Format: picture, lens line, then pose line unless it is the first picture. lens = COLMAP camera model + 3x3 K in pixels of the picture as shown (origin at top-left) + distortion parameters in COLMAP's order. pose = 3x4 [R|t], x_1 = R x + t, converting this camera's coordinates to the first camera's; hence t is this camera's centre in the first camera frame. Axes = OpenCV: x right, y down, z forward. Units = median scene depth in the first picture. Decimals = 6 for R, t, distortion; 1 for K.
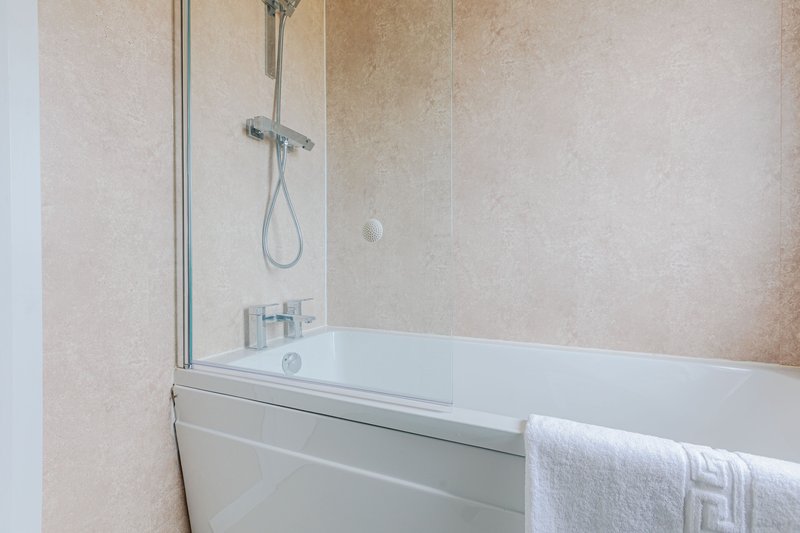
lens RADIAL K [[358.9, 0, 397.3], [0, 358.9, 264.4], [0, 0, 1]] dist [0.001265, -0.000464]
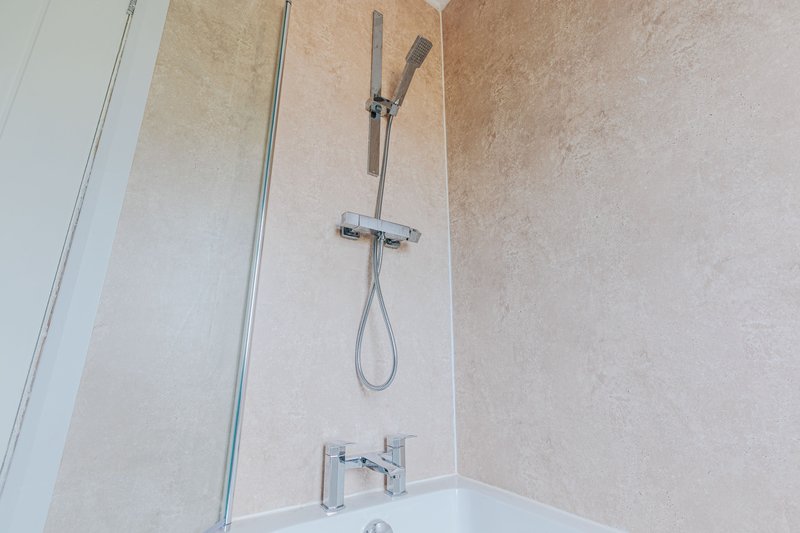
lens RADIAL K [[358.9, 0, 401.0], [0, 358.9, 265.6], [0, 0, 1]] dist [0.001265, -0.000464]
pose [[0.850829, -0.139655, -0.506544, 0.140572], [-0.009644, 0.959719, -0.280795, -0.027516], [0.525354, 0.243793, 0.815210, 0.303071]]
